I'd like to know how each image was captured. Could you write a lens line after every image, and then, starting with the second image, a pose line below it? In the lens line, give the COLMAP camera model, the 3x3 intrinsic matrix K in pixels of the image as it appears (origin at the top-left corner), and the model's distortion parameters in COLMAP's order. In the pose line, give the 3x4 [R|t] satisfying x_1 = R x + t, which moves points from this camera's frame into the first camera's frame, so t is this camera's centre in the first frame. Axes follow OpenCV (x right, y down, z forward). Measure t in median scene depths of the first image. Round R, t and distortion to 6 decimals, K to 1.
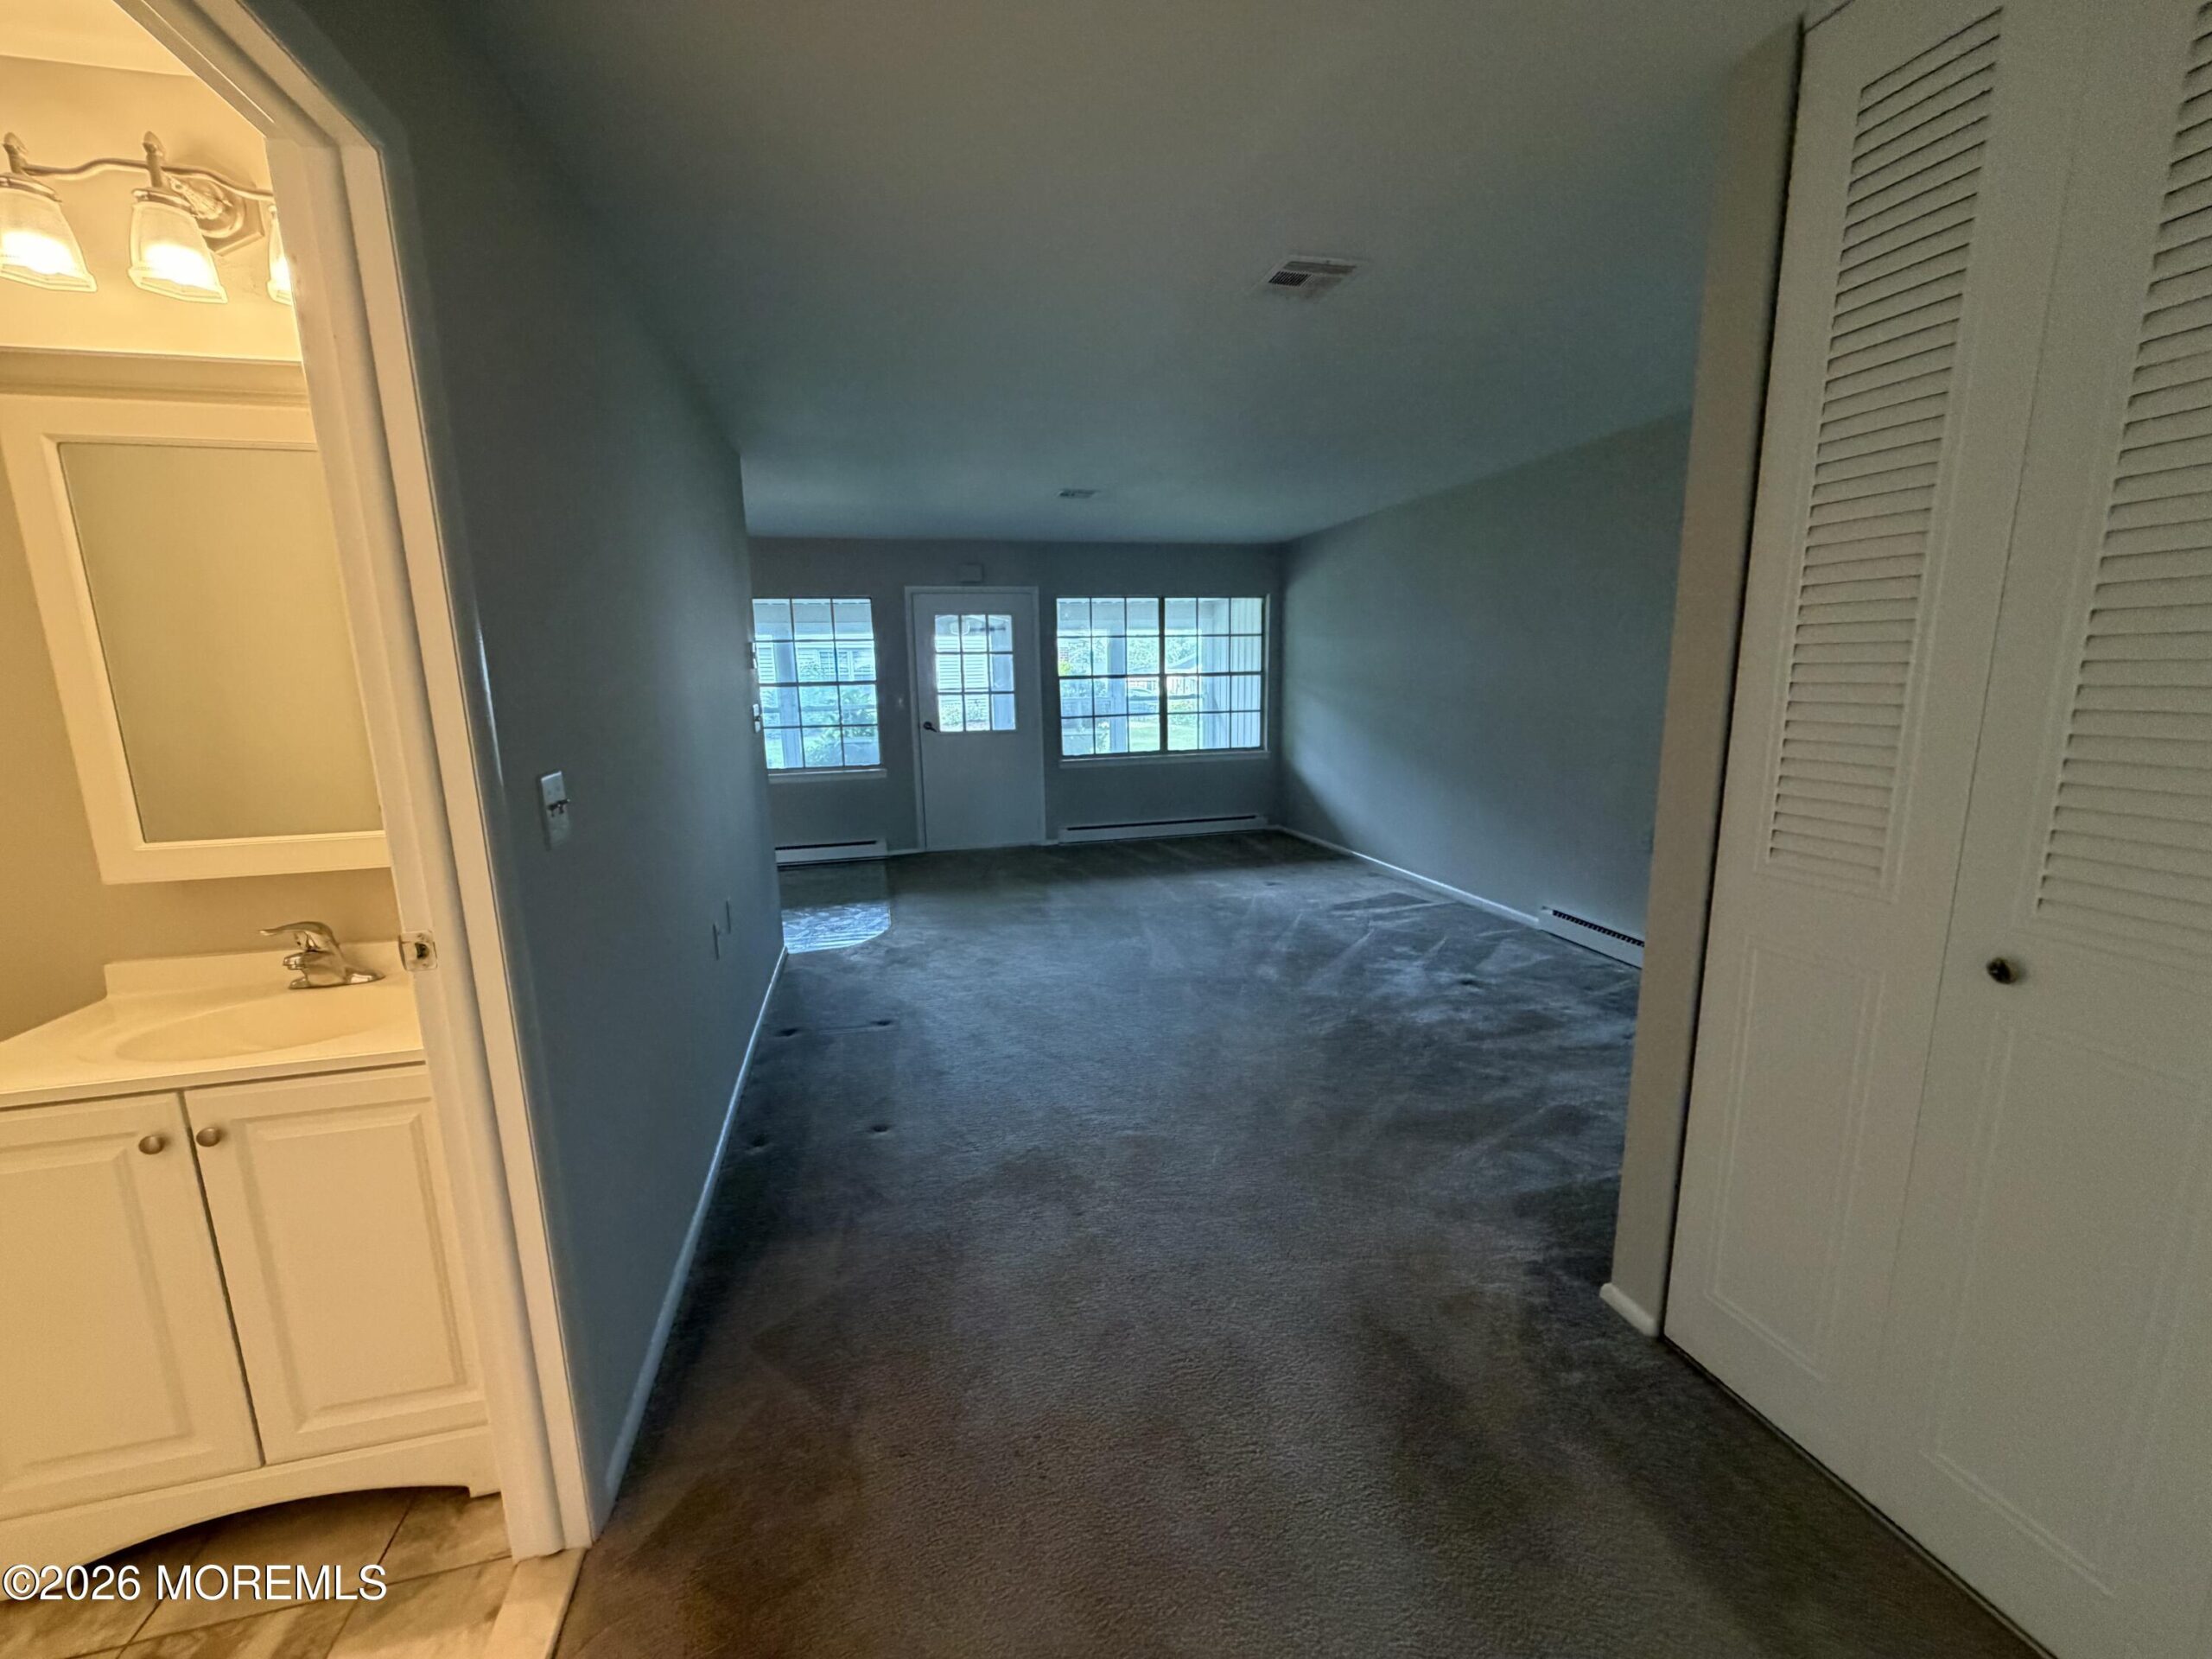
lens RADIAL K [[880.7, 0, 1104.5], [0, 880.7, 829.5], [0, 0, 1]] dist [-0.000508, 0.000224]
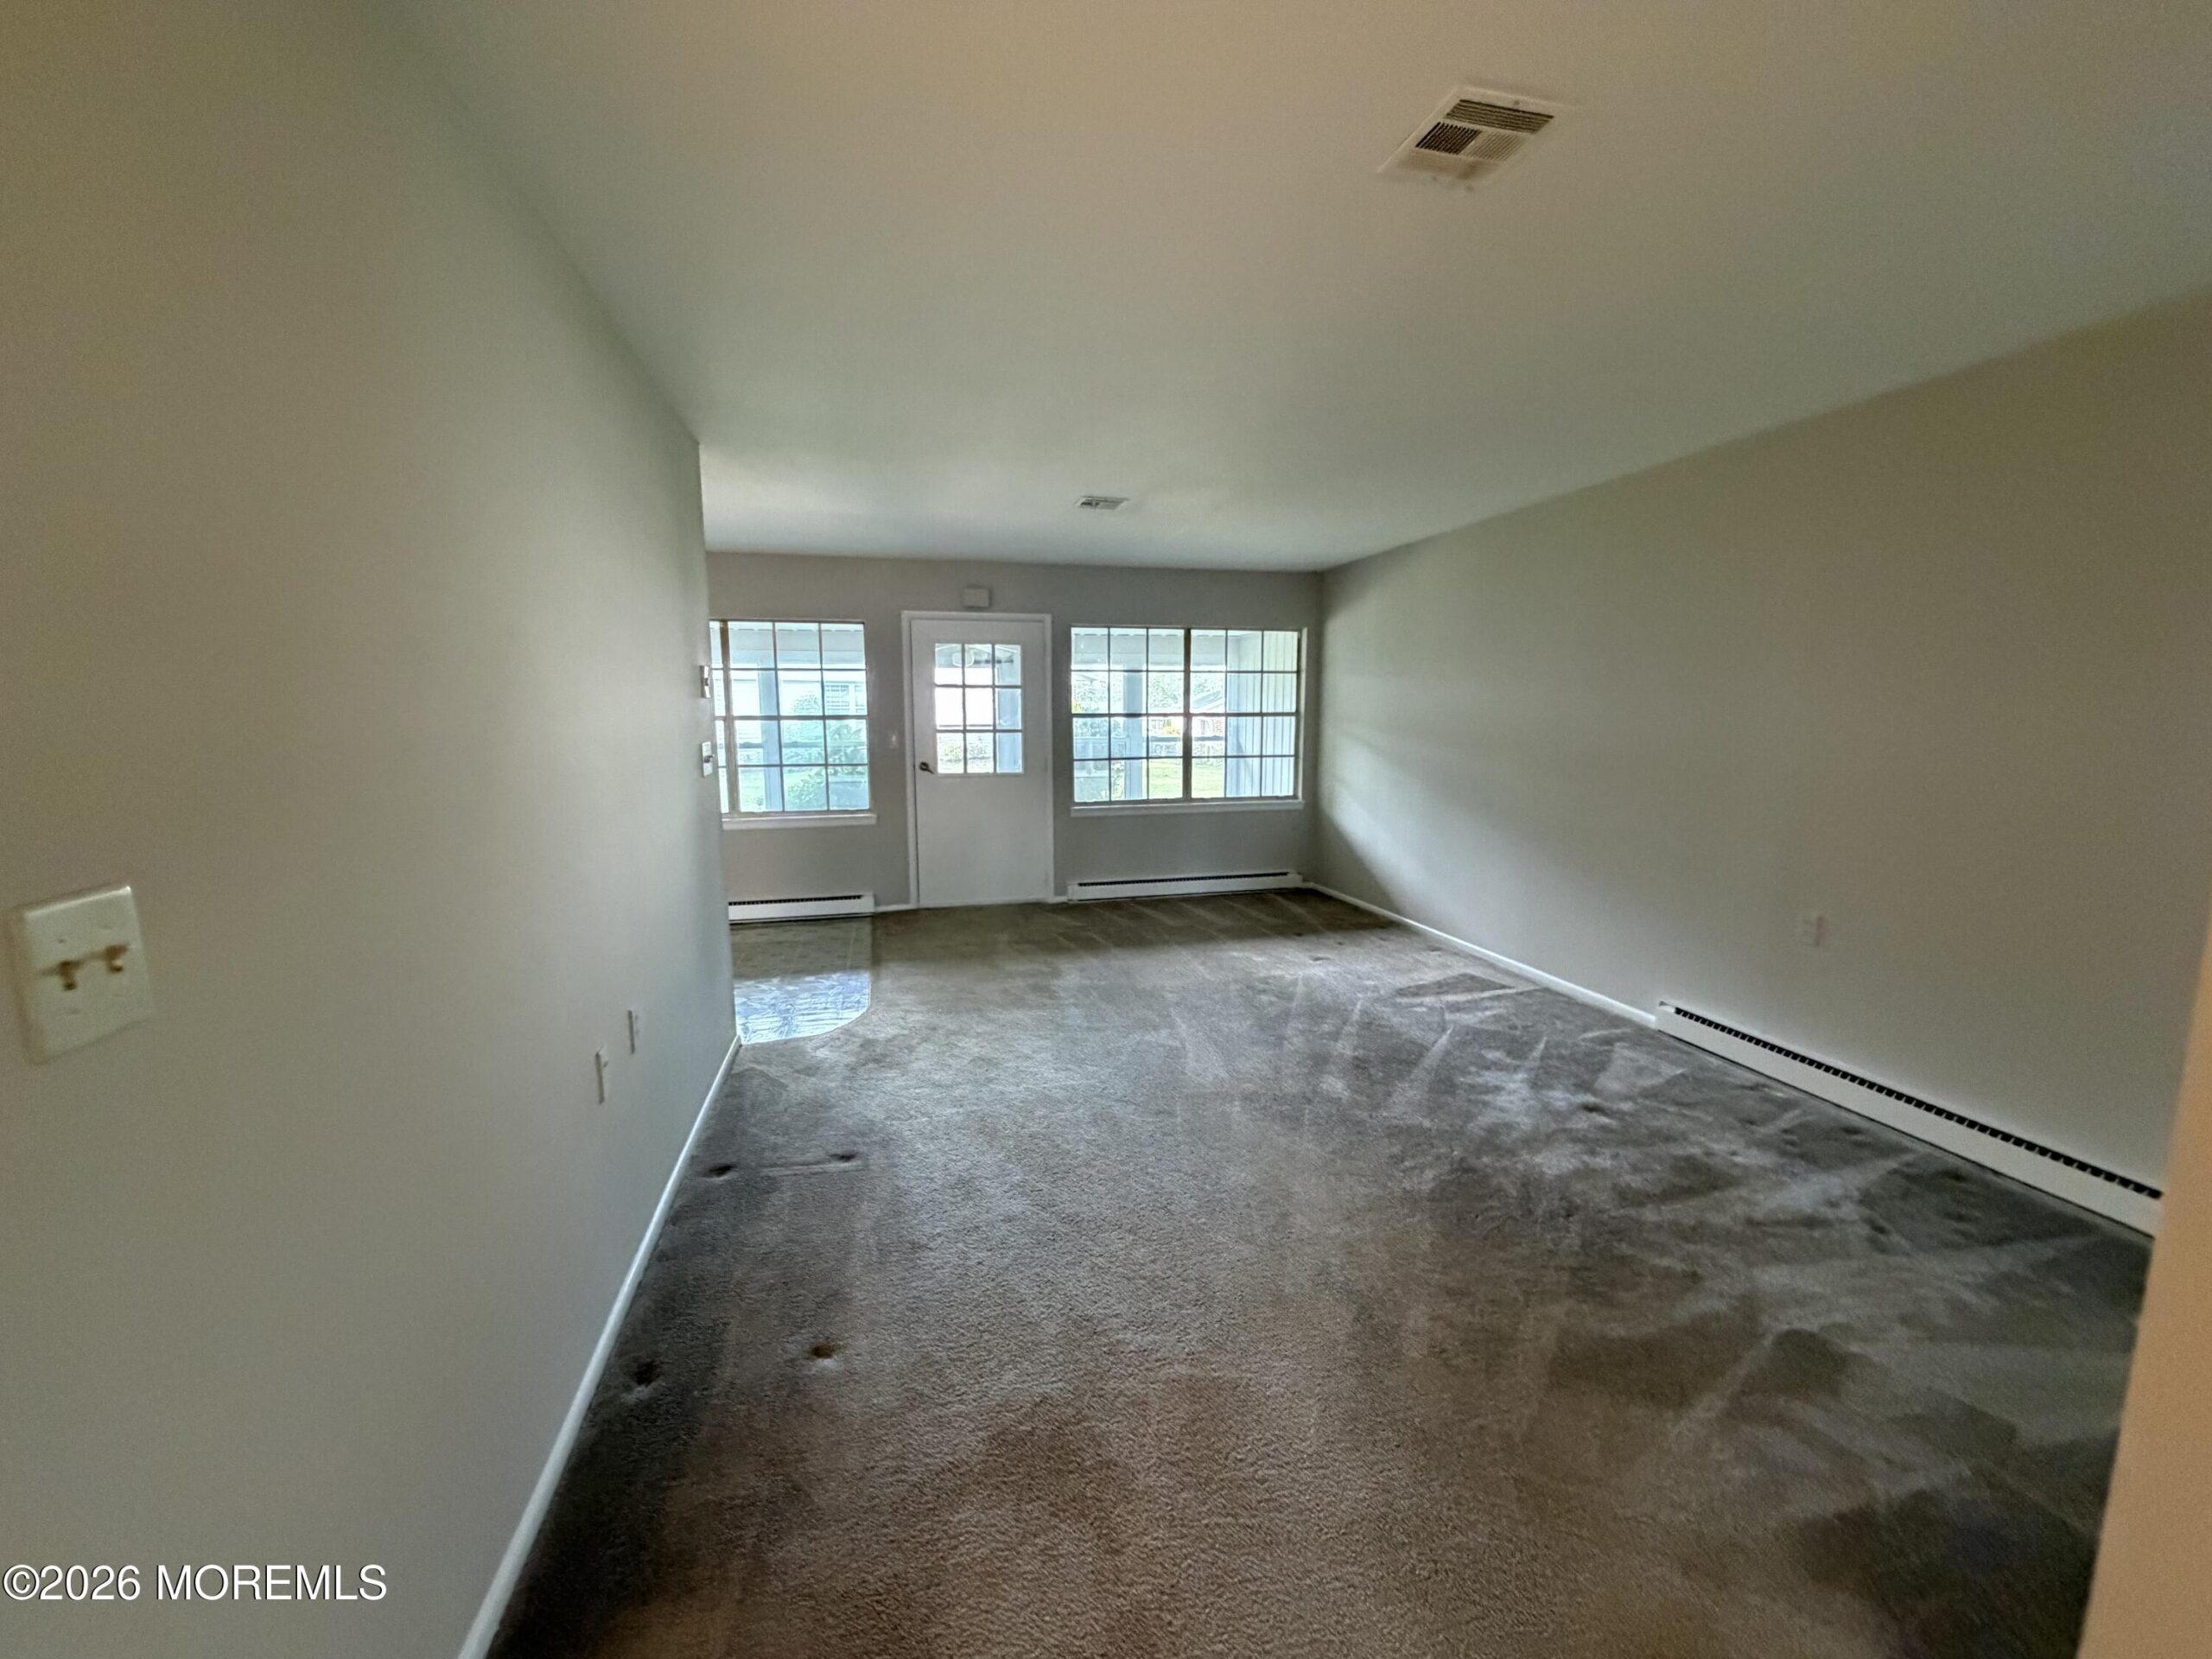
lens RADIAL K [[880.7, 0, 1108.7], [0, 880.7, 831.8], [0, 0, 1]] dist [-0.000508, 0.000224]
pose [[0.999849, 0.017243, 0.002032, -0.022526], [-0.017147, 0.999040, -0.040319, -0.029972], [-0.002725, 0.040279, 0.999185, 0.175476]]
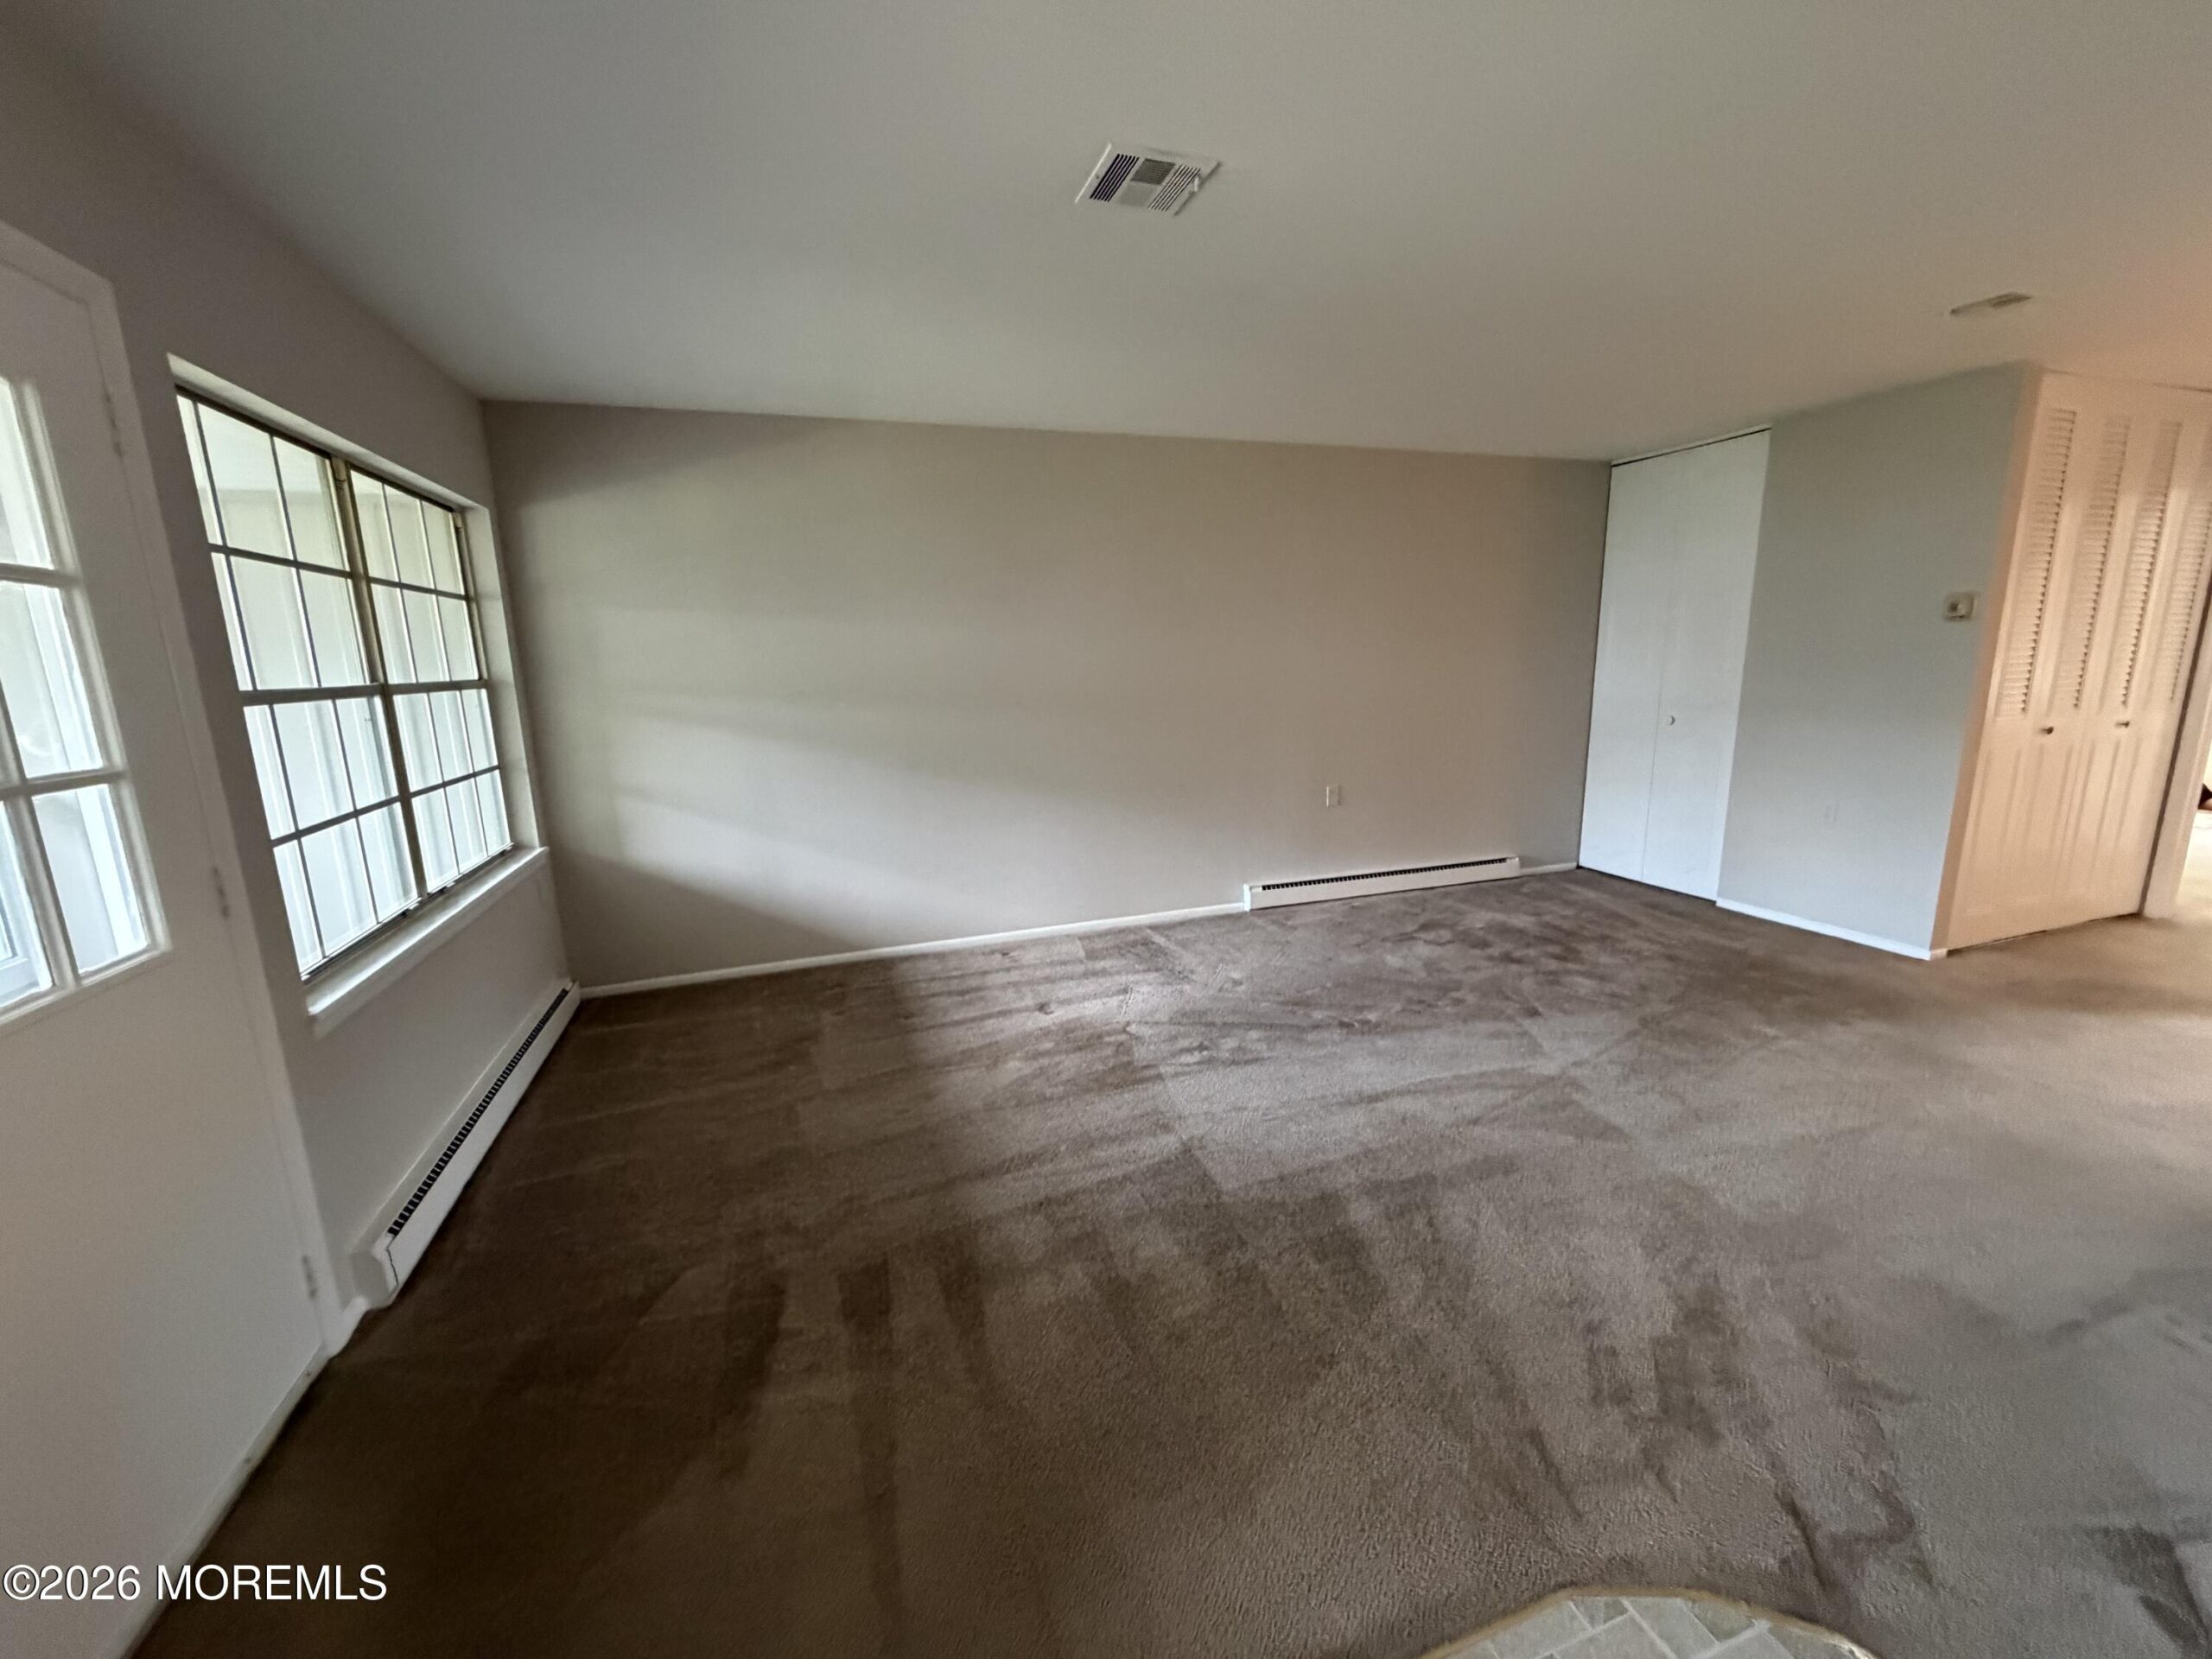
lens RADIAL K [[880.7, 0, 1097.2], [0, 880.7, 832.8], [0, 0, 1]] dist [-0.000508, 0.000224]
pose [[-0.077097, -0.173017, 0.981897, -0.505382], [0.205753, 0.960868, 0.185467, -0.208228], [-0.975562, 0.216327, -0.038481, 1.222841]]
